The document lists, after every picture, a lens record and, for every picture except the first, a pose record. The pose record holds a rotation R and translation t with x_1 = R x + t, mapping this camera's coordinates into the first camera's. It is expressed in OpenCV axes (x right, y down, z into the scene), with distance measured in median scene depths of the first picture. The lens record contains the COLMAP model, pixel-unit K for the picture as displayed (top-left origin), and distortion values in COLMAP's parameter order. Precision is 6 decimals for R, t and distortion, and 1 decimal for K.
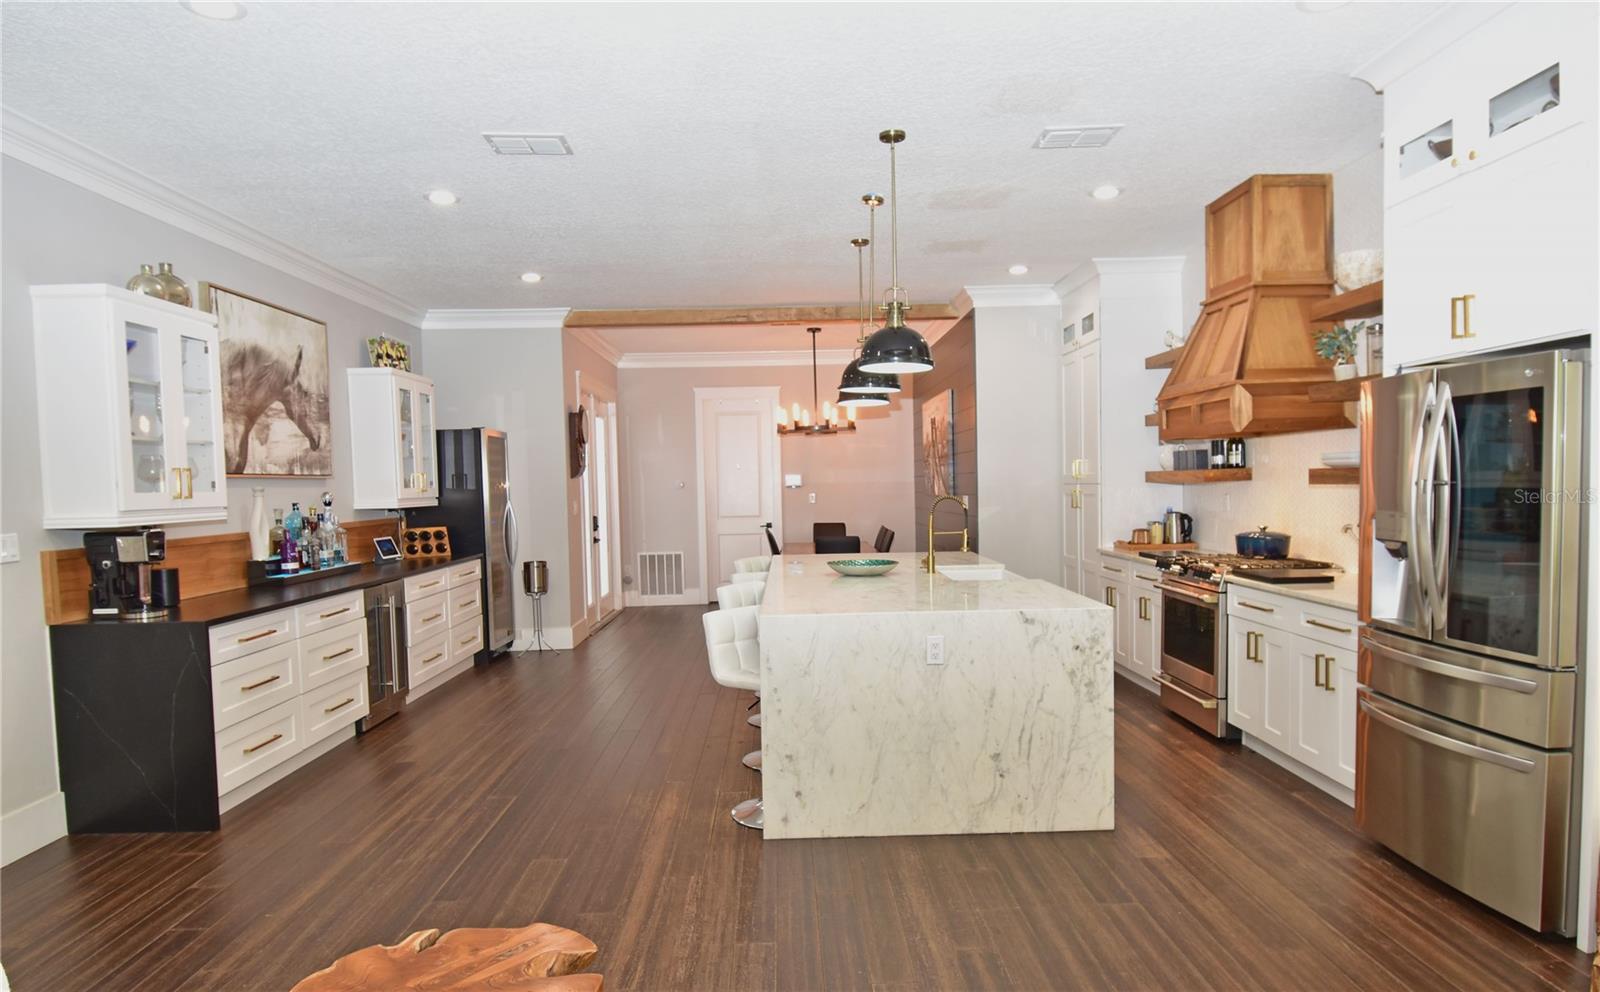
lens RADIAL K [[928.3, 0, 804.7], [0, 928.3, 527.0], [0, 0, 1]] dist [0.000009, 0.000162]
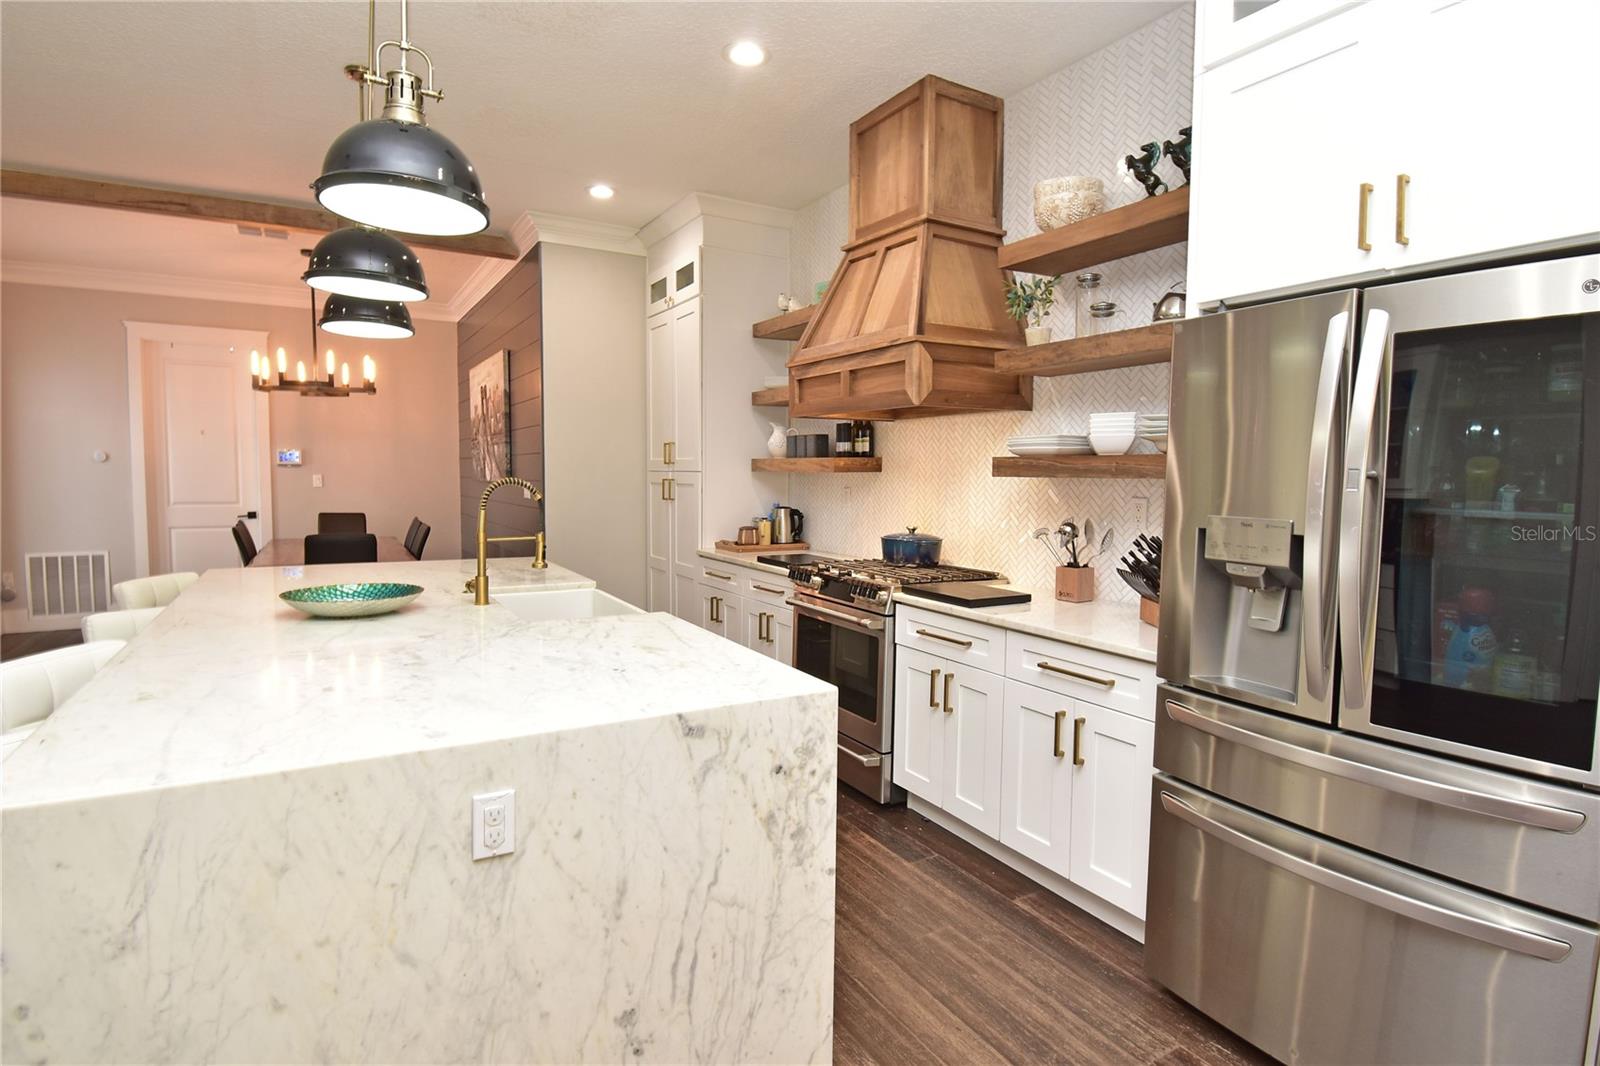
lens RADIAL K [[819.5, 0, 810.9], [0, 819.5, 526.3], [0, 0, 1]] dist [0.000487, -0.000345]
pose [[0.868392, -0.001047, 0.495877, 0.057511], [-0.006097, 0.999900, 0.012787, -0.010694], [-0.495841, -0.014127, 0.868298, 0.432184]]
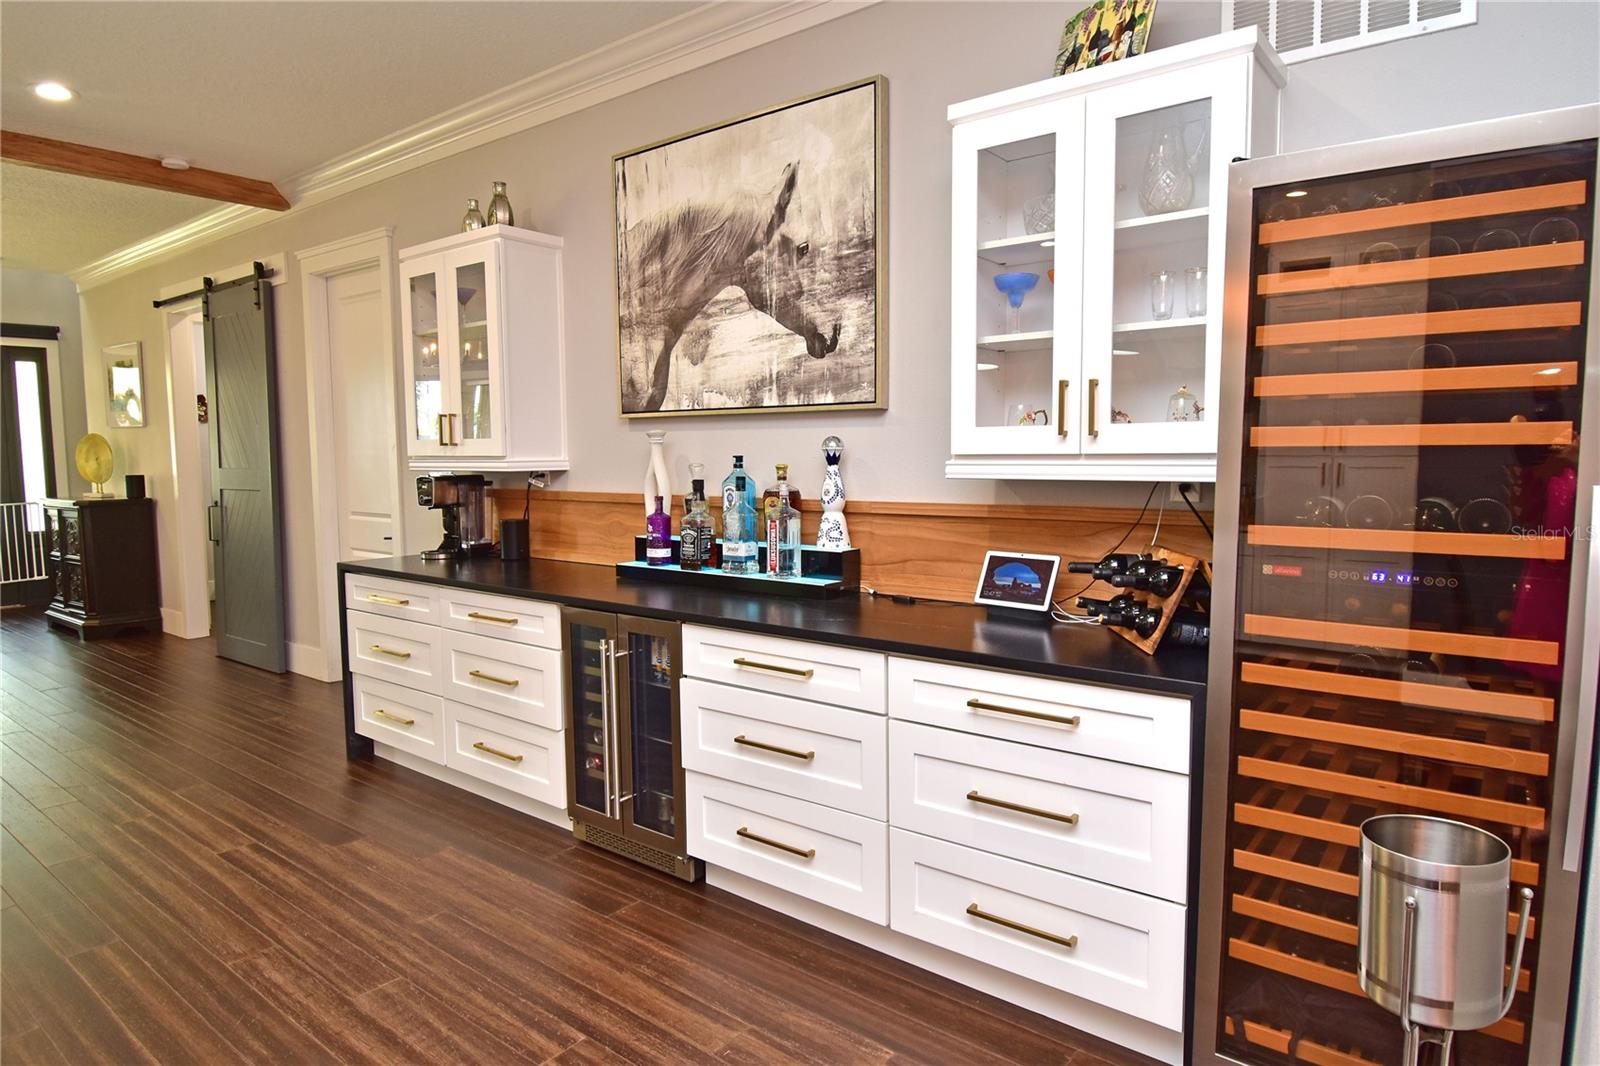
lens RADIAL K [[963.0, 0, 826.7], [0, 963.0, 533.1], [0, 0, 1]] dist [0.023462, -0.039682]
pose [[-0.640728, 0.088650, -0.762633, -0.130633], [-0.018498, 0.991241, 0.130765, -0.066865], [0.767545, 0.097892, -0.633476, 1.647754]]
